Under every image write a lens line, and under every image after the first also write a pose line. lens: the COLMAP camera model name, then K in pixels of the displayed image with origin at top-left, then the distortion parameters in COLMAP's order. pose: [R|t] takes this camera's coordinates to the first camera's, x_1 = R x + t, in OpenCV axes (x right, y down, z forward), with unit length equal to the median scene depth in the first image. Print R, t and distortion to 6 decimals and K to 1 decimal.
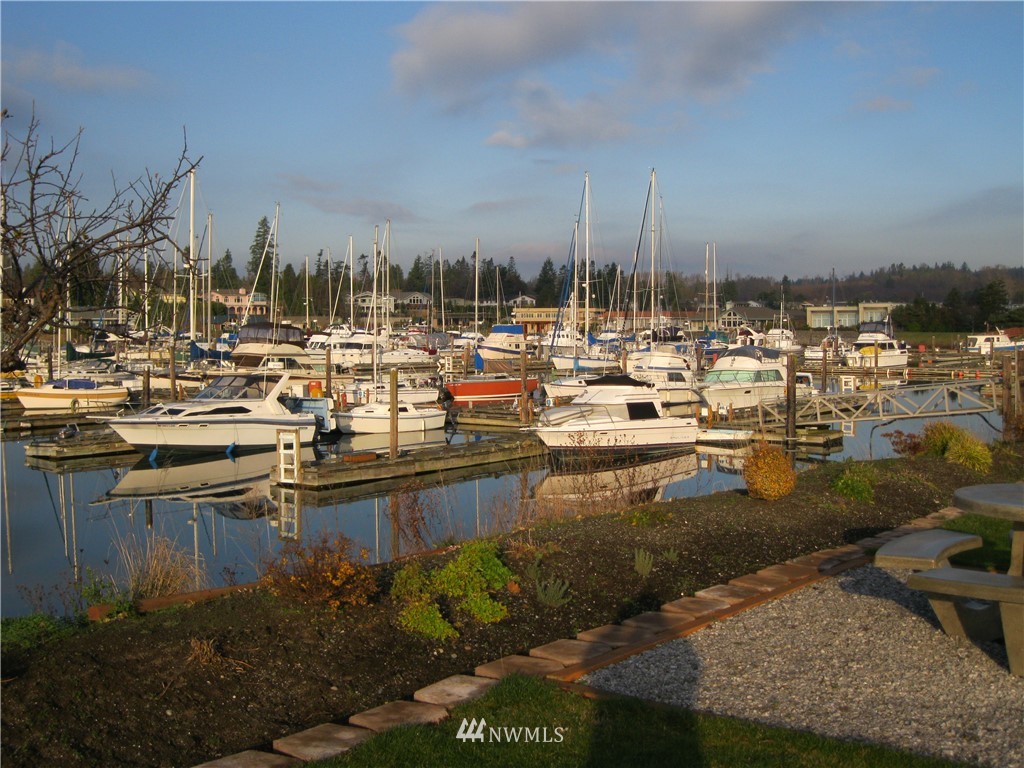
lens RADIAL K [[1255.4, 0, 512.0], [0, 1255.4, 384.0], [0, 0, 1]] dist [-0.135514, 0.038362]
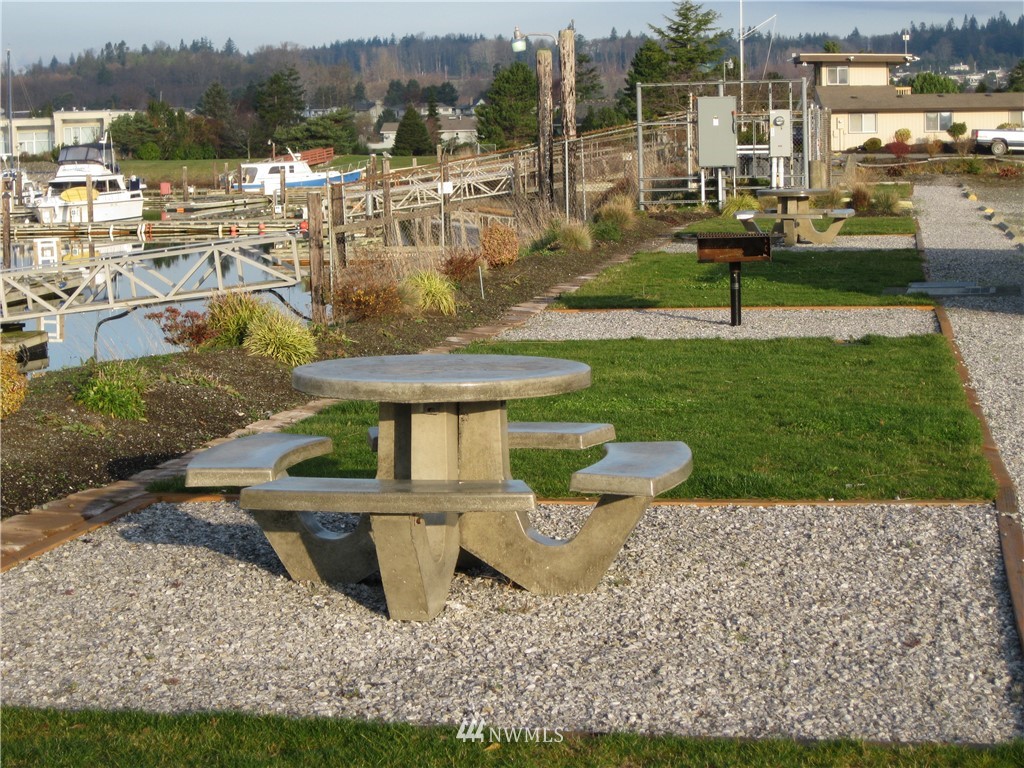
lens RADIAL K [[2293.4, 0, 512.0], [0, 2293.4, 384.0], [0, 0, 1]] dist [-0.166568, -0.188931]
pose [[0.888307, -0.060992, 0.455181, -0.062138], [0.037023, 0.997426, 0.061398, 0.011632], [-0.457754, -0.037688, 0.888280, -0.102834]]
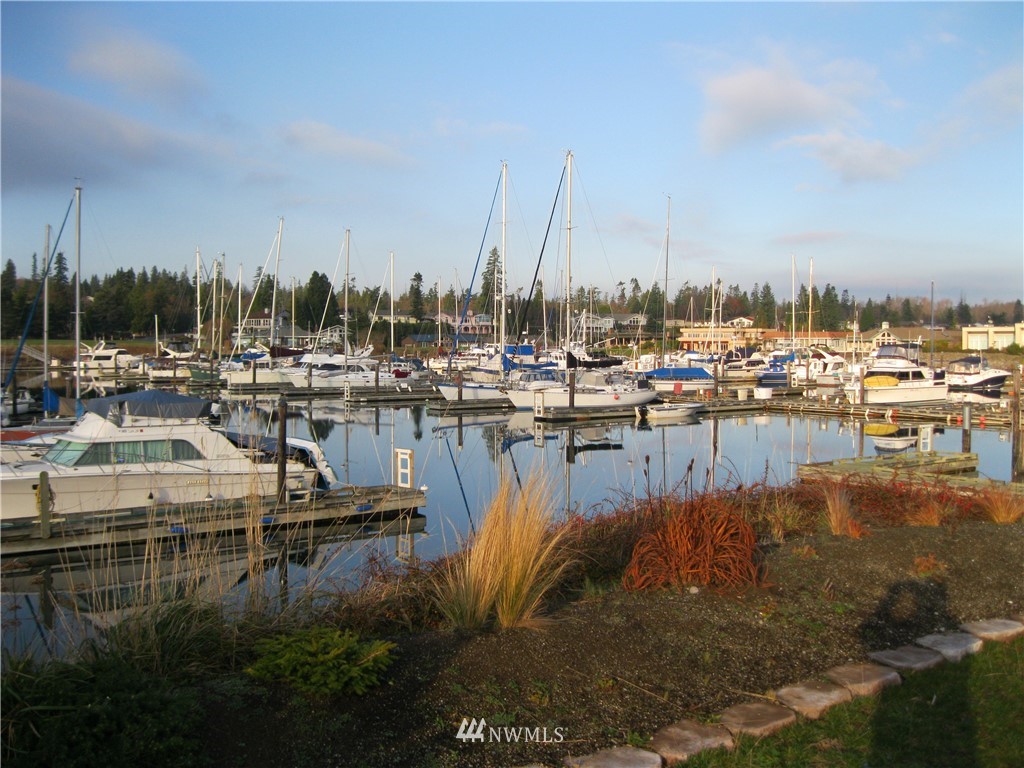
lens RADIAL K [[1058.4, 0, 512.0], [0, 1058.4, 384.0], [0, 0, 1]] dist [-0.117900, -0.002164]
pose [[0.966396, 0.014514, -0.256649, 0.796748], [-0.016701, 0.999840, -0.006345, -0.059232], [0.256516, 0.010418, 0.966484, 1.085433]]
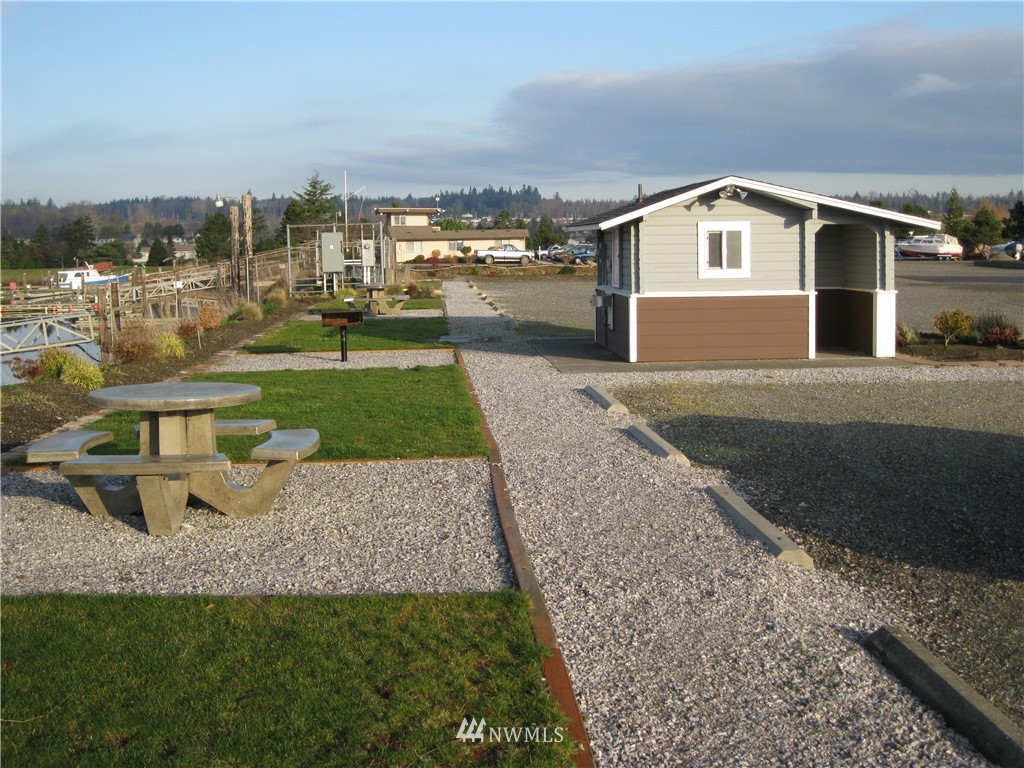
lens RADIAL K [[1281.8, 0, 512.0], [0, 1281.8, 384.0], [0, 0, 1]] dist [-0.133604, 0.022719]
pose [[0.762139, -0.075359, 0.643012, -0.062115], [0.044121, 0.996939, 0.064543, 0.009476], [-0.645908, -0.020820, 0.763131, -0.106243]]
